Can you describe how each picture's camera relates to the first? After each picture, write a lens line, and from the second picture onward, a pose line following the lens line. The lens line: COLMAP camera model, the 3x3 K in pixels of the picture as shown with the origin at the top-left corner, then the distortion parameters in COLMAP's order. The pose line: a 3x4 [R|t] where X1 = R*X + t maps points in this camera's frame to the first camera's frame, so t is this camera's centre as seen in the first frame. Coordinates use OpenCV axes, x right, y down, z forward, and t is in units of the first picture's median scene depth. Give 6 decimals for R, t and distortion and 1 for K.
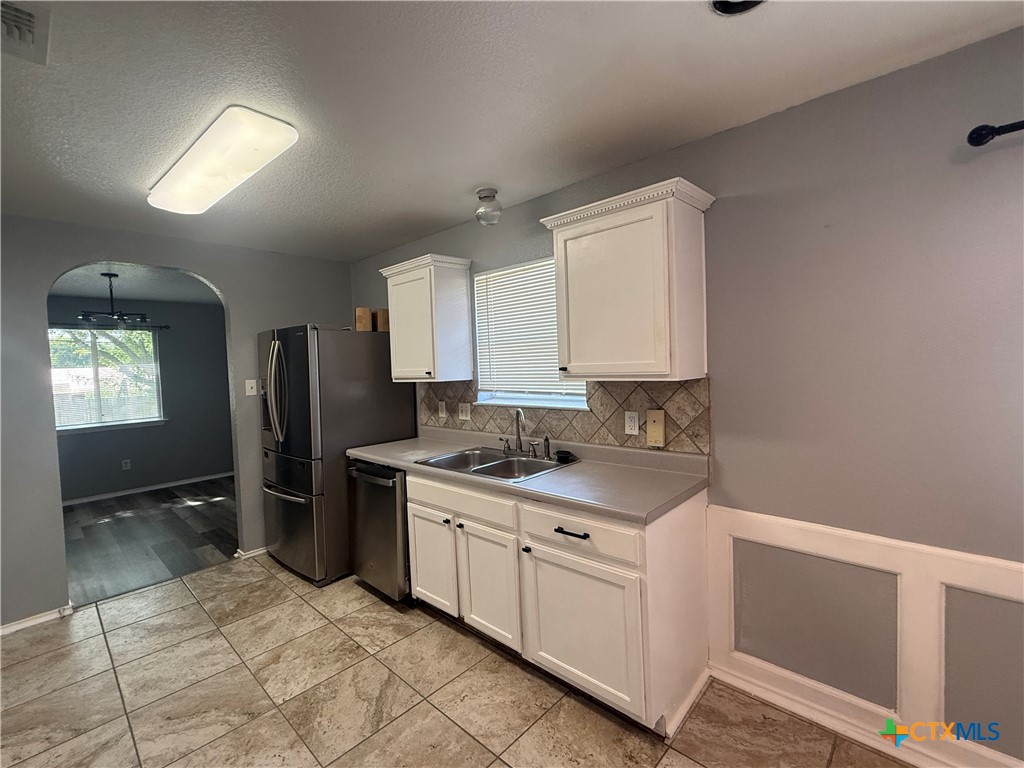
lens RADIAL K [[455.0, 0, 512.0], [0, 455.0, 384.0], [0, 0, 1]] dist [-0.001132, 0.000044]
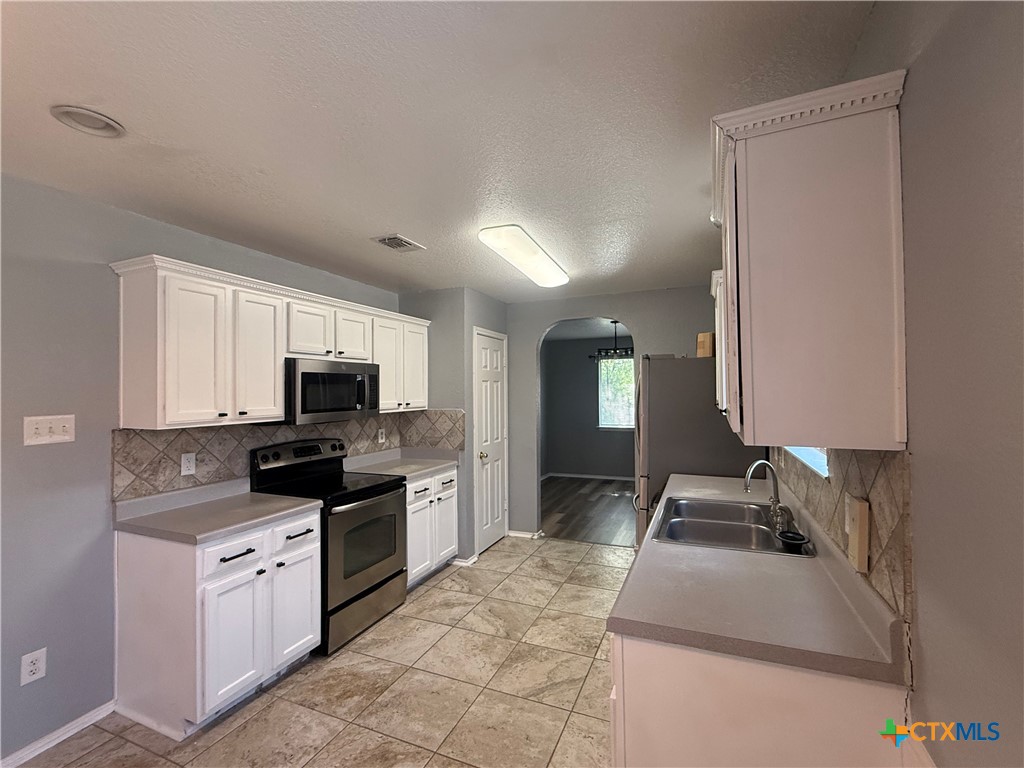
lens RADIAL K [[455.0, 0, 512.0], [0, 455.0, 384.0], [0, 0, 1]] dist [-0.001132, 0.000044]
pose [[0.339069, 0.014701, -0.940647, 0.618757], [-0.043697, 0.999045, -0.000137, -0.055155], [0.939746, 0.041150, 0.339387, 0.391969]]
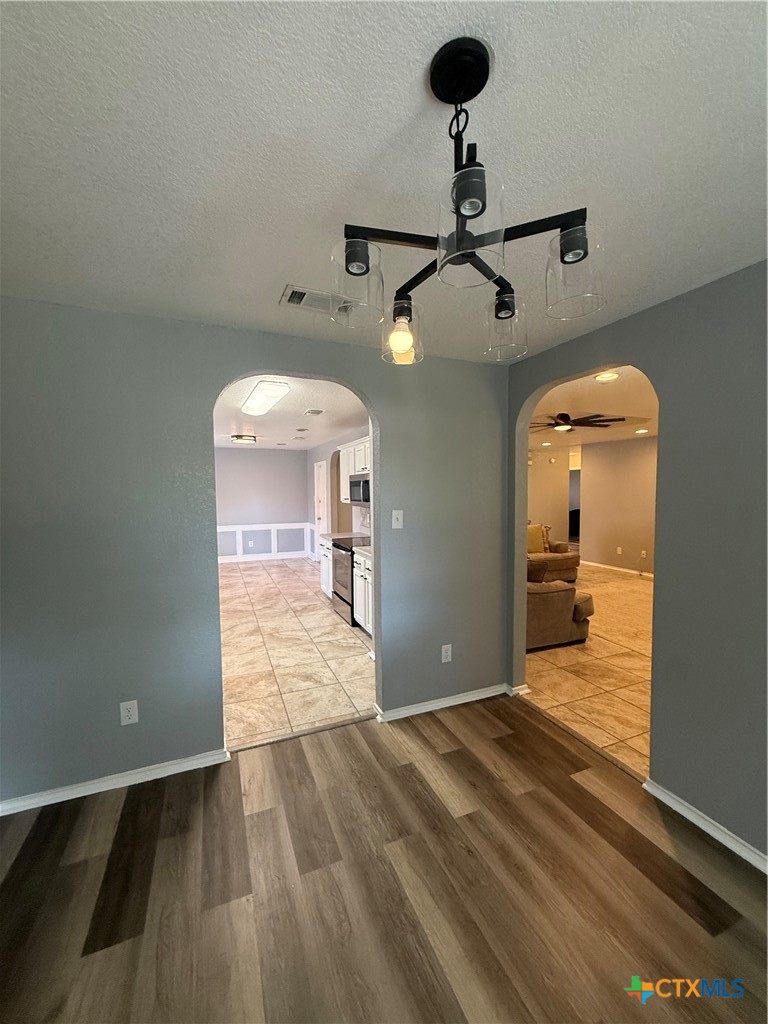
lens RADIAL K [[408.8, 0, 384.4], [0, 408.8, 509.4], [0, 0, 1]] dist [0.000682, 0.000776]
pose [[-0.911719, 0.019743, 0.410339, -1.648907], [0.056617, 0.995352, 0.077904, -0.072356], [-0.406894, 0.094259, -0.908599, 2.163604]]
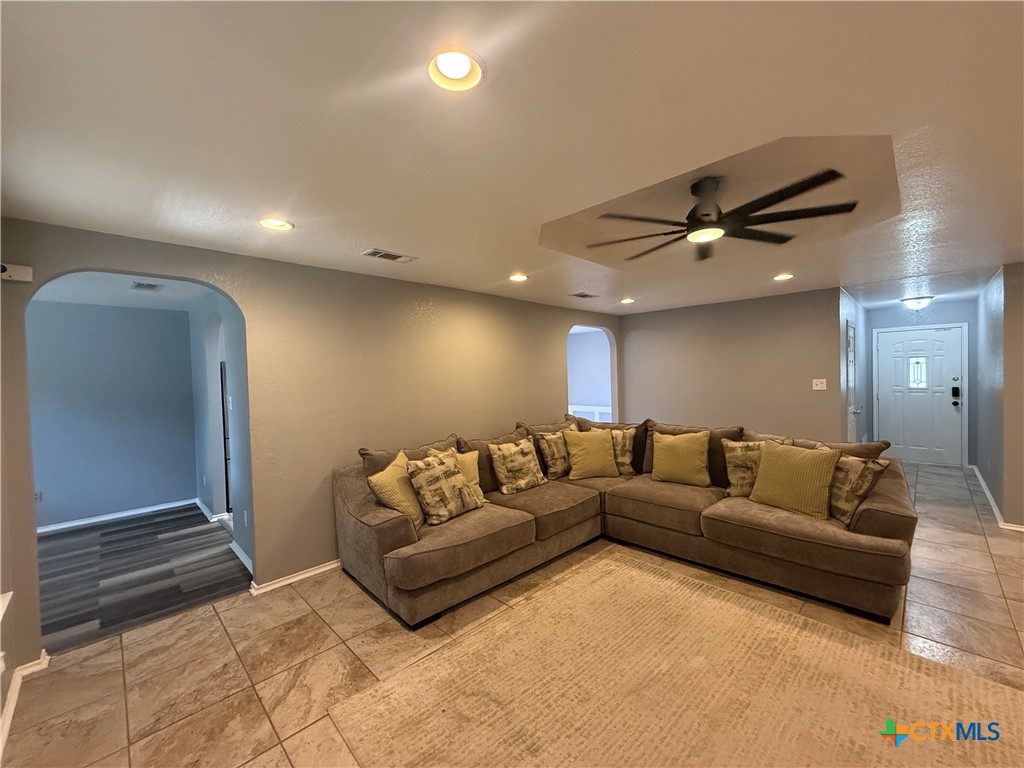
lens RADIAL K [[408.8, 0, 510.7], [0, 408.8, 384.2], [0, 0, 1]] dist [0.000682, 0.000776]
pose [[0.035915, 0.010655, 0.999298, -2.714522], [0.067074, 0.997663, -0.013048, 0.060330], [-0.997101, 0.067496, 0.035116, 0.042034]]
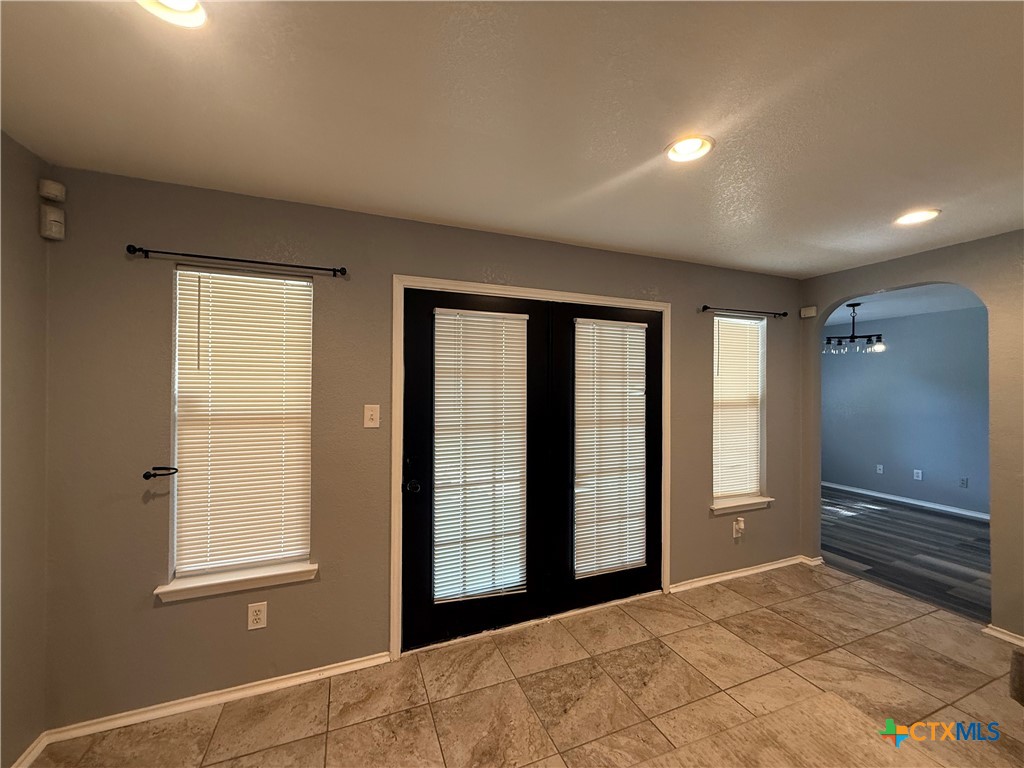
lens RADIAL K [[408.8, 0, 510.7], [0, 408.8, 384.2], [0, 0, 1]] dist [0.000682, 0.000776]
pose [[0.905766, 0.034621, -0.422362, -2.194596], [-0.054144, 0.997943, -0.034313, 0.093177], [0.420305, 0.053948, 0.905778, -0.591763]]
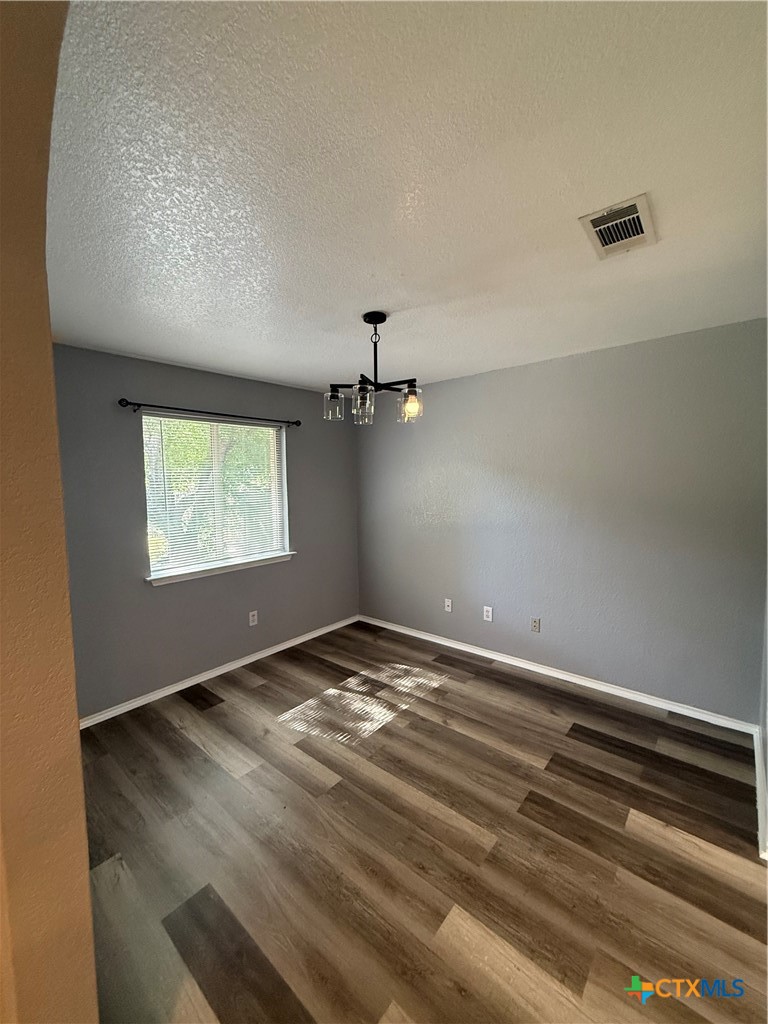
lens RADIAL K [[408.8, 0, 384.4], [0, 408.8, 509.4], [0, 0, 1]] dist [0.000682, 0.000776]
pose [[0.999096, 0.013994, 0.040144, -1.578102], [-0.014966, 0.999600, 0.024008, -0.021275], [-0.039792, -0.024587, 0.998905, 0.857855]]
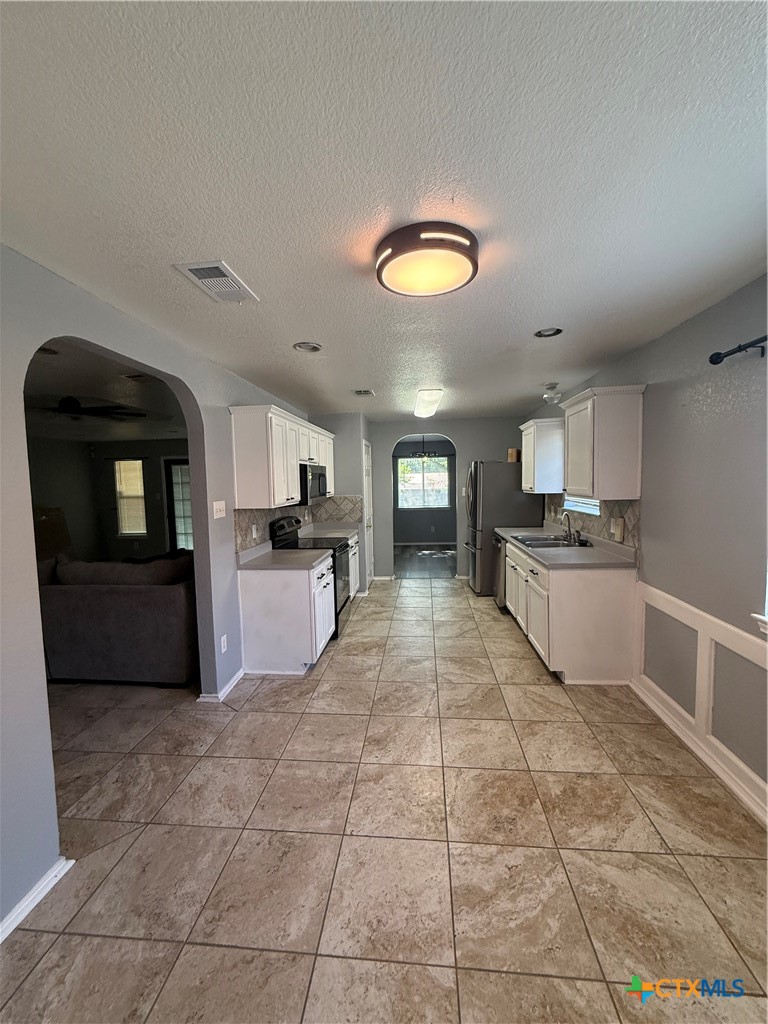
lens RADIAL K [[408.8, 0, 384.4], [0, 408.8, 509.4], [0, 0, 1]] dist [0.000682, 0.000776]
pose [[0.612138, 0.077161, -0.786977, 0.849988], [-0.034355, 0.996883, 0.071018, -0.042352], [0.790004, -0.016436, 0.612881, -0.472750]]
